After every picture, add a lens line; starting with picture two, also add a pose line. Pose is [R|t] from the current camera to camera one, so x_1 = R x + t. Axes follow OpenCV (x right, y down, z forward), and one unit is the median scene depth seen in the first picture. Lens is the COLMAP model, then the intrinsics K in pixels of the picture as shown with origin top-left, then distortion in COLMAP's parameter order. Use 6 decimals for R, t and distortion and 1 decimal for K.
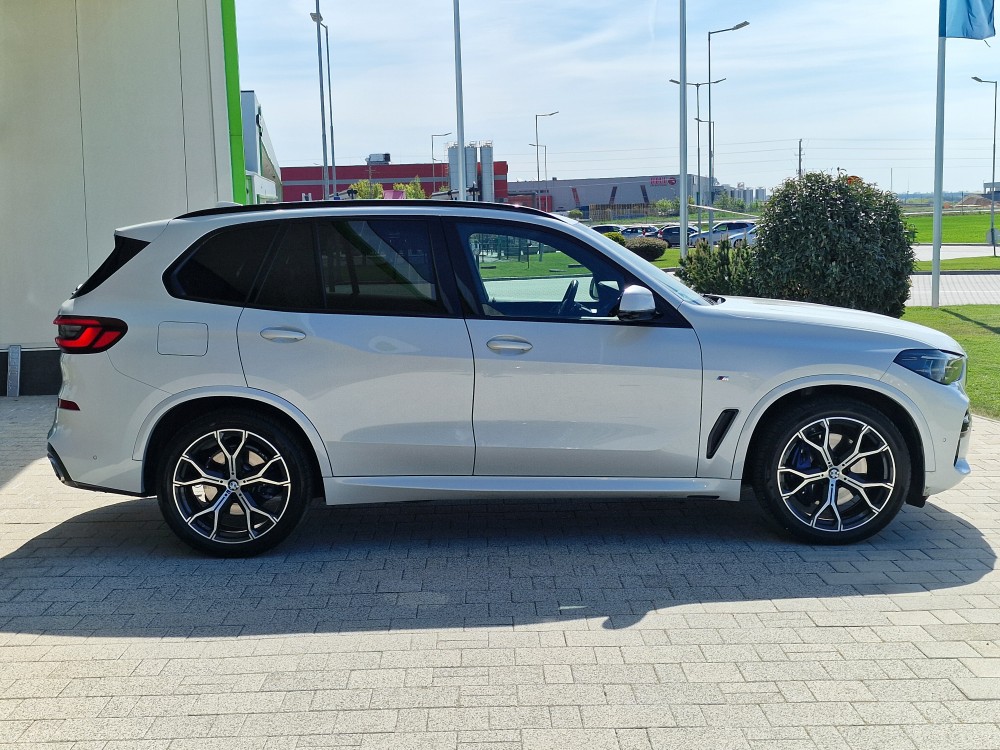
lens RADIAL K [[1289.5, 0, 500.0], [0, 1289.5, 375.0], [0, 0, 1]] dist [0.135466, -0.016996]
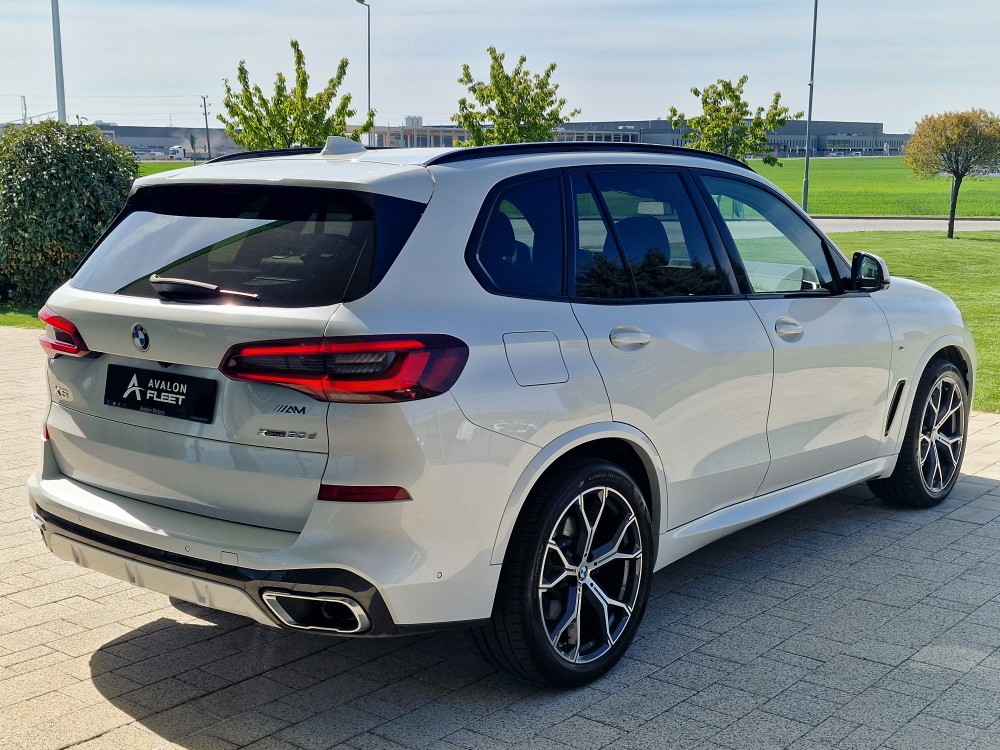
lens RADIAL K [[1289.5, 0, 500.0], [0, 1289.5, 375.0], [0, 0, 1]] dist [0.135466, -0.016996]
pose [[0.667230, -0.101613, 0.737888, -0.711586], [0.078065, 0.994735, 0.066394, -0.062458], [-0.740750, 0.013303, 0.671649, 0.588462]]
